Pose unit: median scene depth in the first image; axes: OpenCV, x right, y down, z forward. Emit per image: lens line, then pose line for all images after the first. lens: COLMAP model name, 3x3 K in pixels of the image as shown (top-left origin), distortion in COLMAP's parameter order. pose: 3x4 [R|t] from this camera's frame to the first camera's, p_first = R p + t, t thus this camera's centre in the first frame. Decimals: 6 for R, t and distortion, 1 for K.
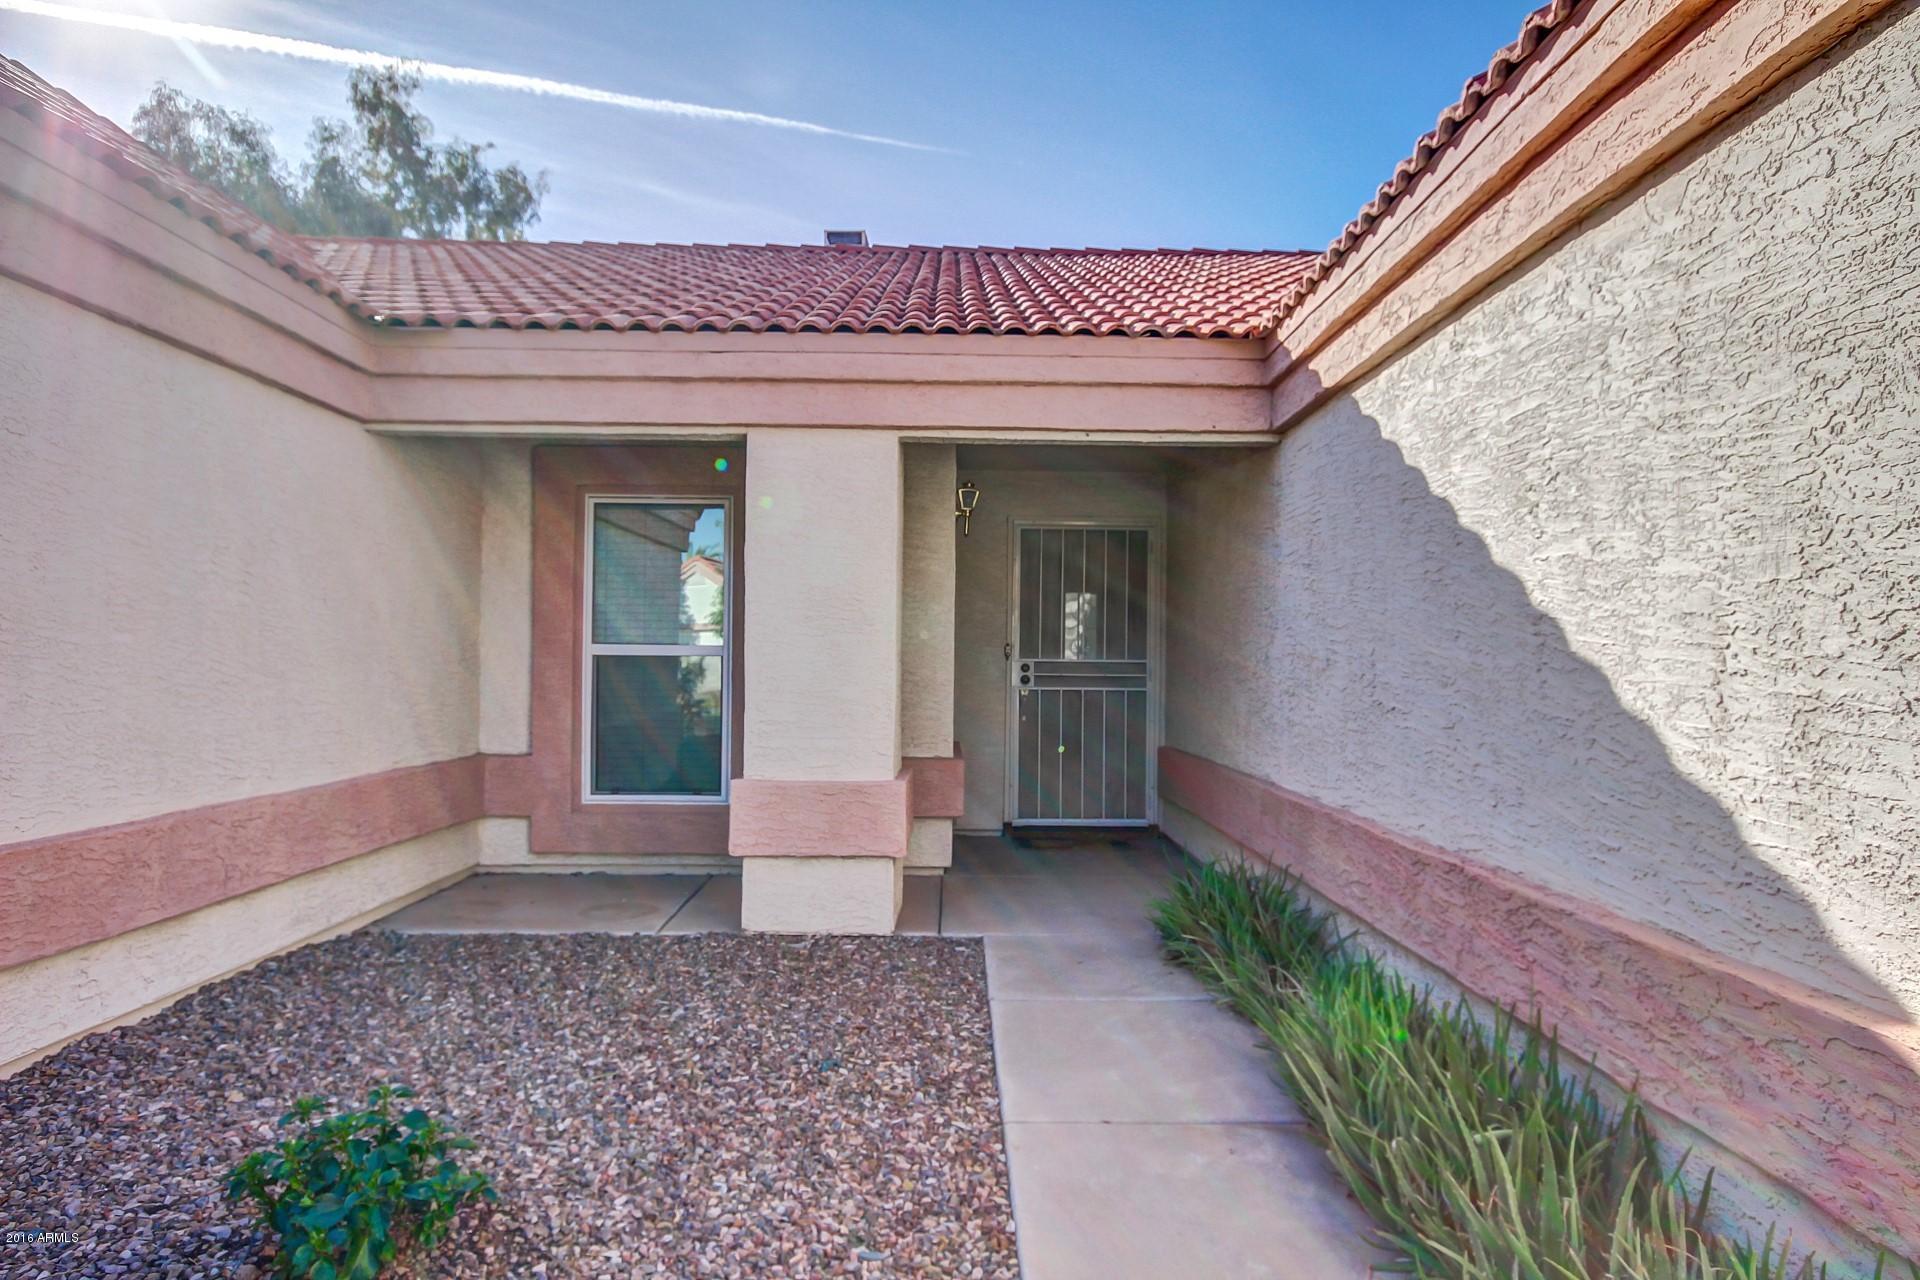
lens RADIAL K [[1148.9, 0, 967.6], [0, 1148.9, 658.9], [0, 0, 1]] dist [0.008732, 0.005470]
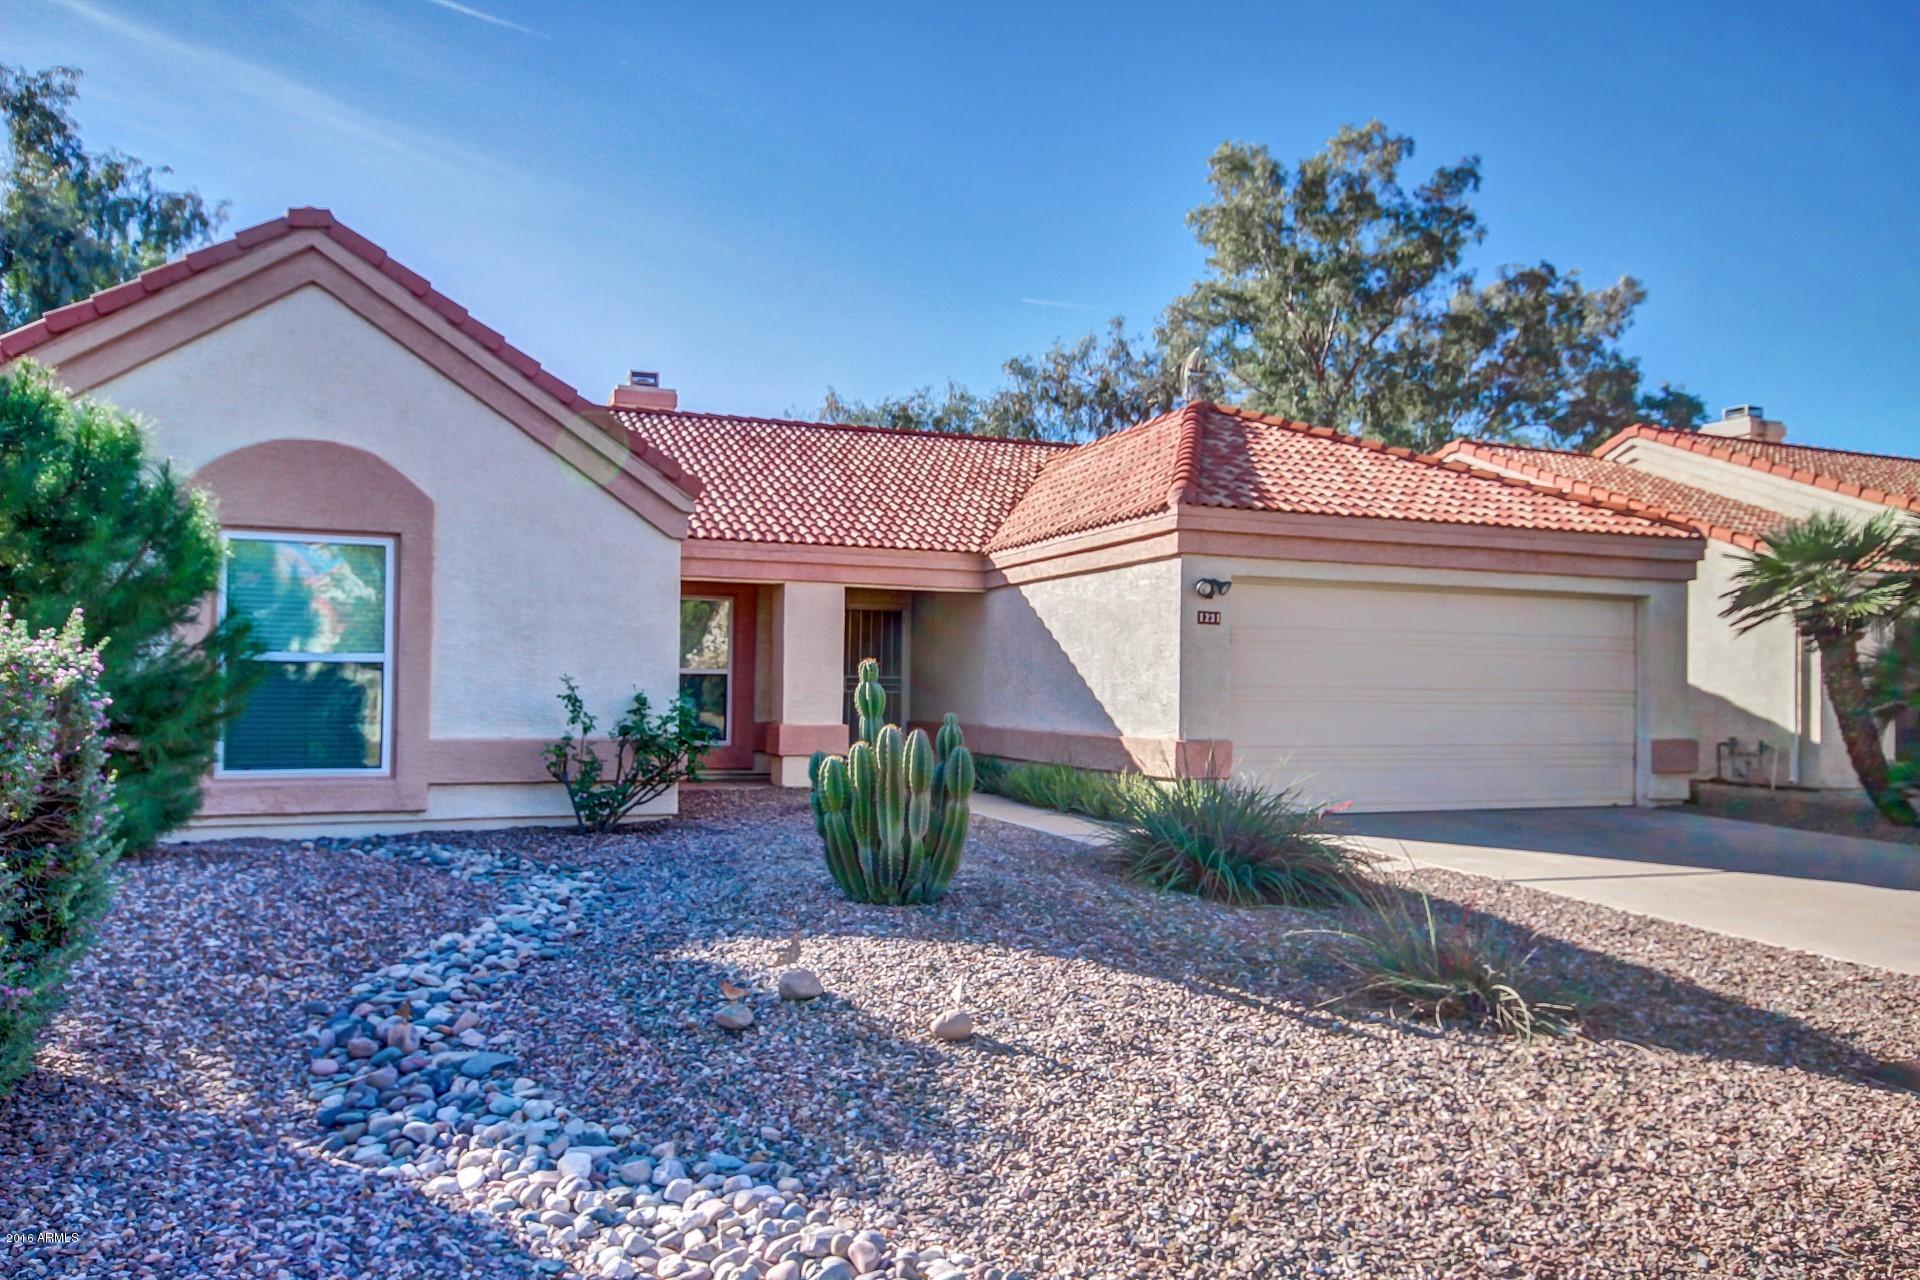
lens RADIAL K [[1344.5, 0, 968.5], [0, 1344.5, 644.1], [0, 0, 1]] dist [0.017177, 0.016353]
pose [[0.936724, 0.014683, 0.349760, -0.188741], [-0.005819, 0.999635, -0.026382, 0.001912], [-0.350020, 0.022678, 0.936468, -0.415641]]
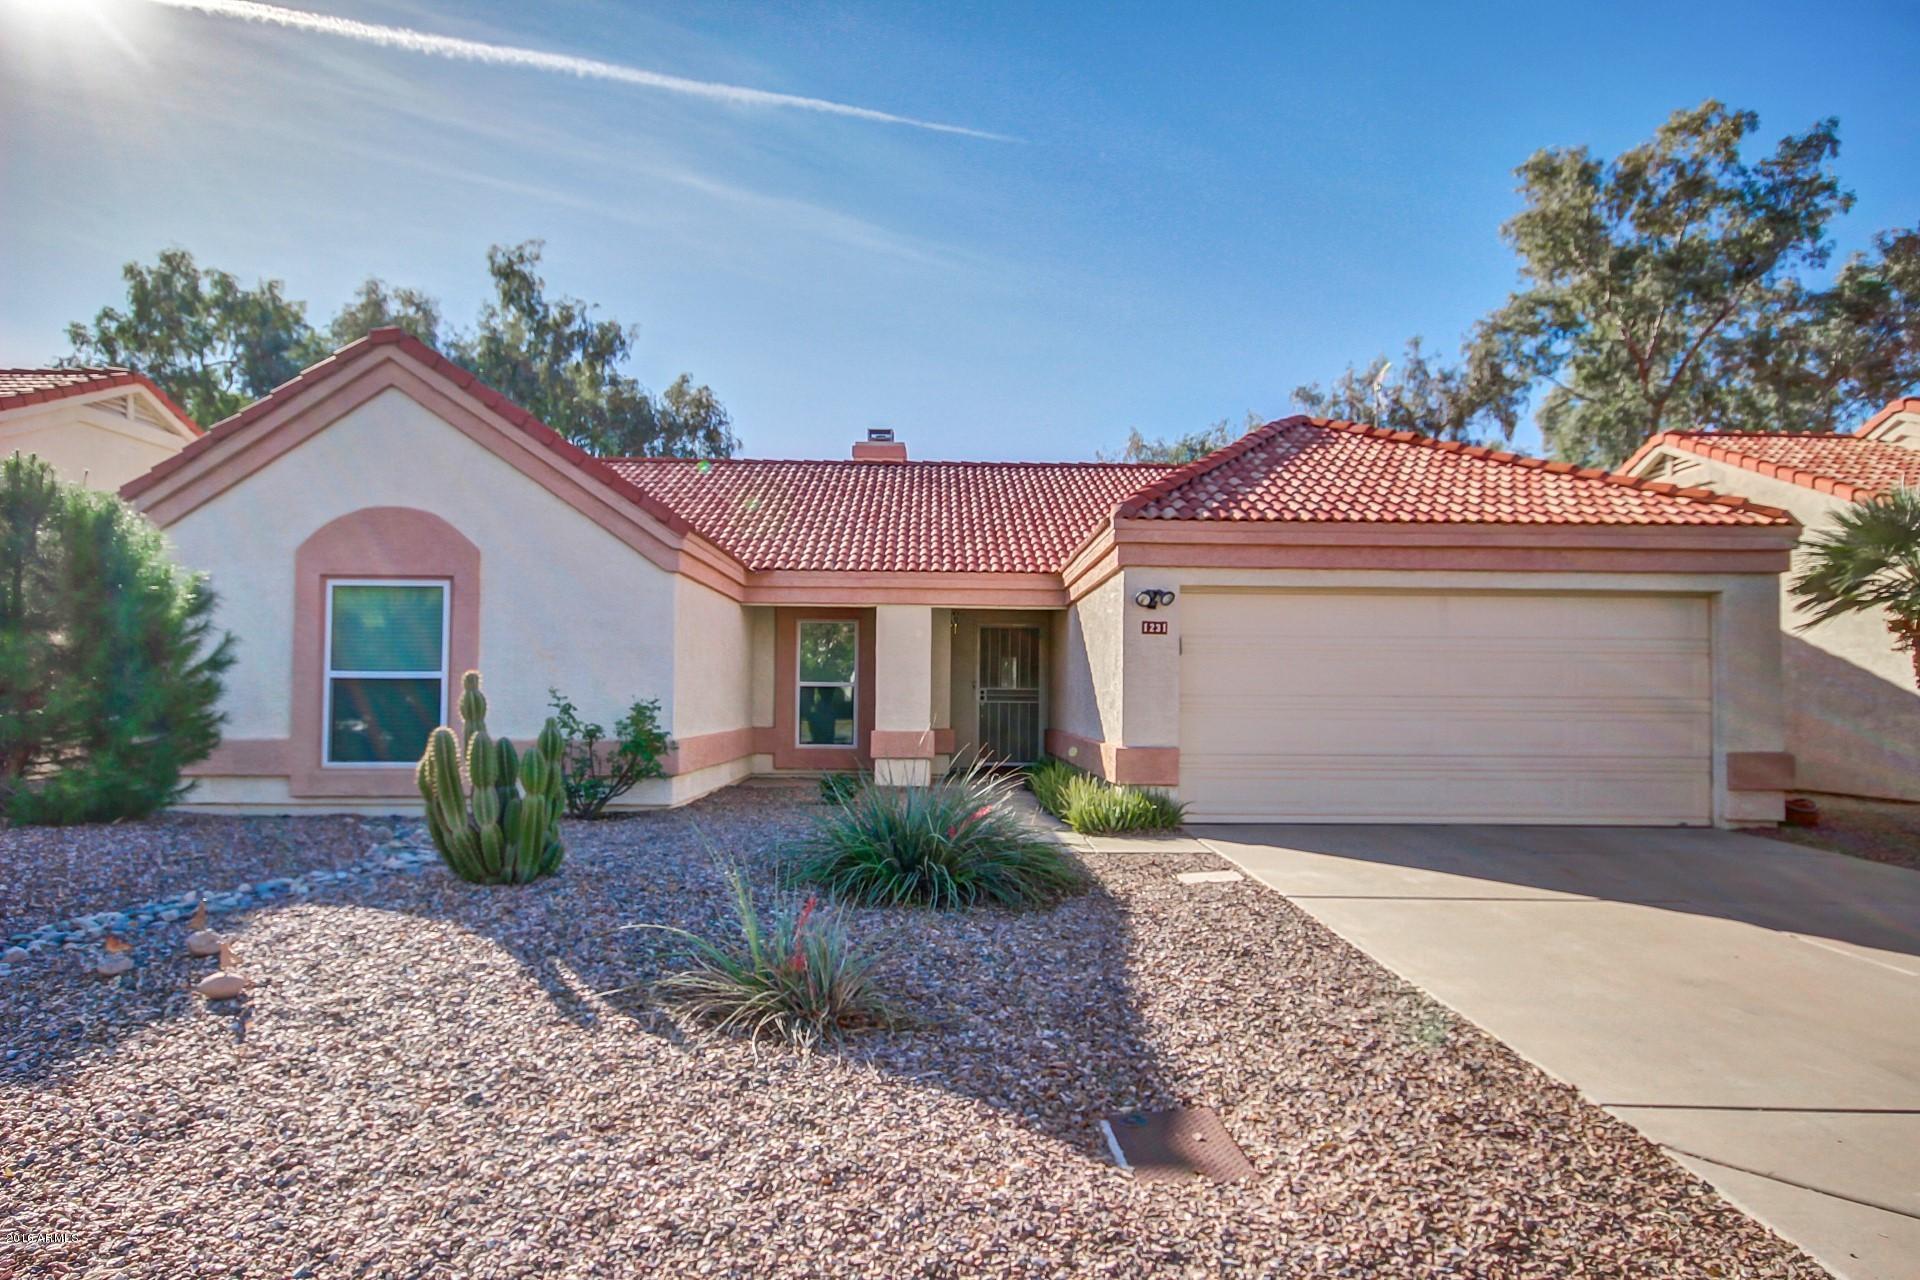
lens RADIAL K [[1200.7, 0, 964.3], [0, 1200.7, 642.9], [0, 0, 1]] dist [0.024926, 0.002705]
pose [[0.999951, 0.000367, 0.009887, -0.001910], [0.000048, 0.999121, -0.041924, 0.003557], [-0.009894, 0.041923, 0.999072, -0.436719]]
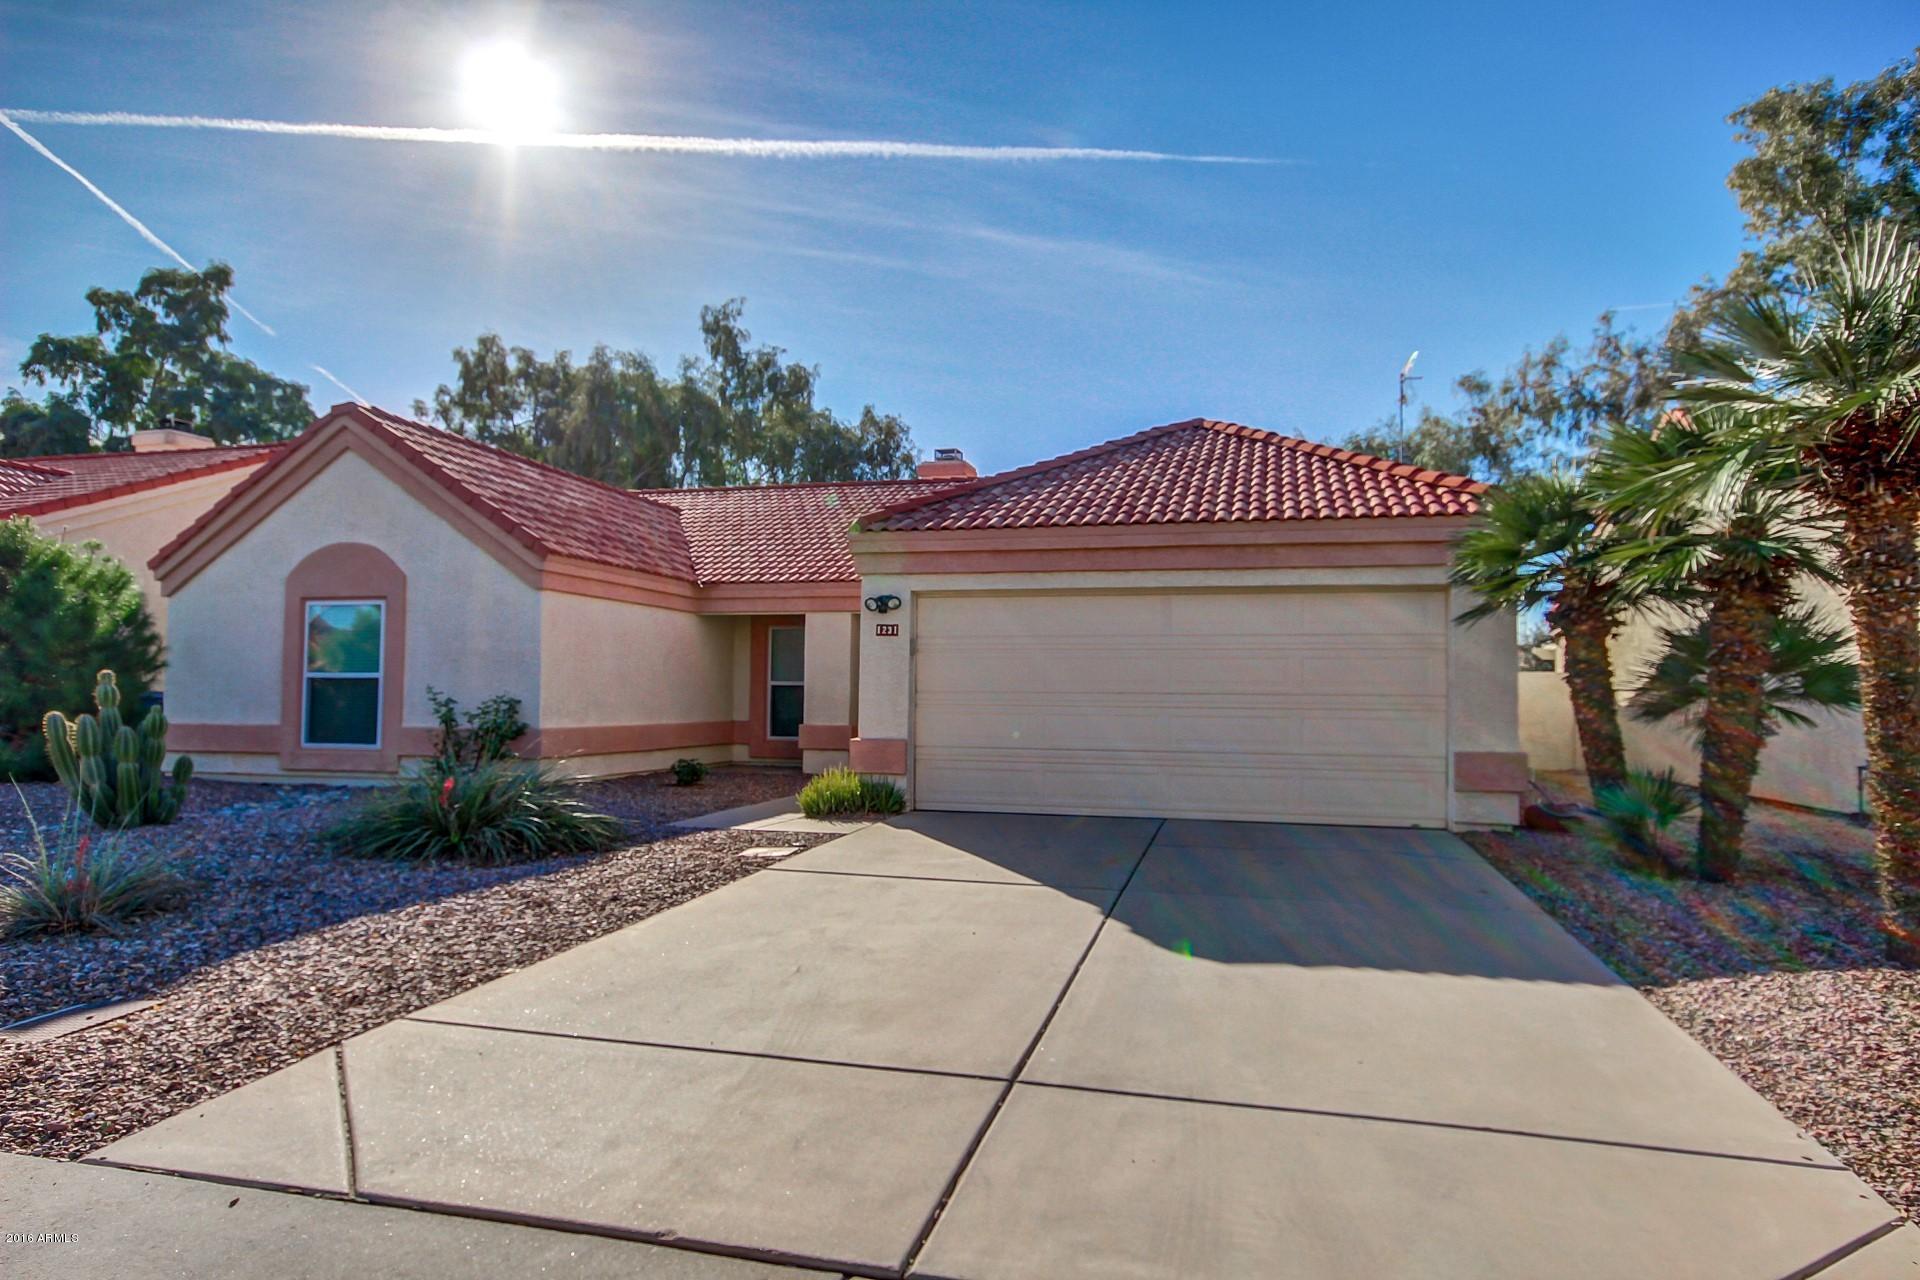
lens RADIAL K [[1148.9, 0, 956.1], [0, 1148.9, 655.0], [0, 0, 1]] dist [0.008732, 0.005470]
pose [[0.962988, -0.007200, -0.269448, 0.238469], [-0.001990, 0.999426, -0.033820, 0.005004], [0.269537, 0.033104, 0.962421, -0.432346]]
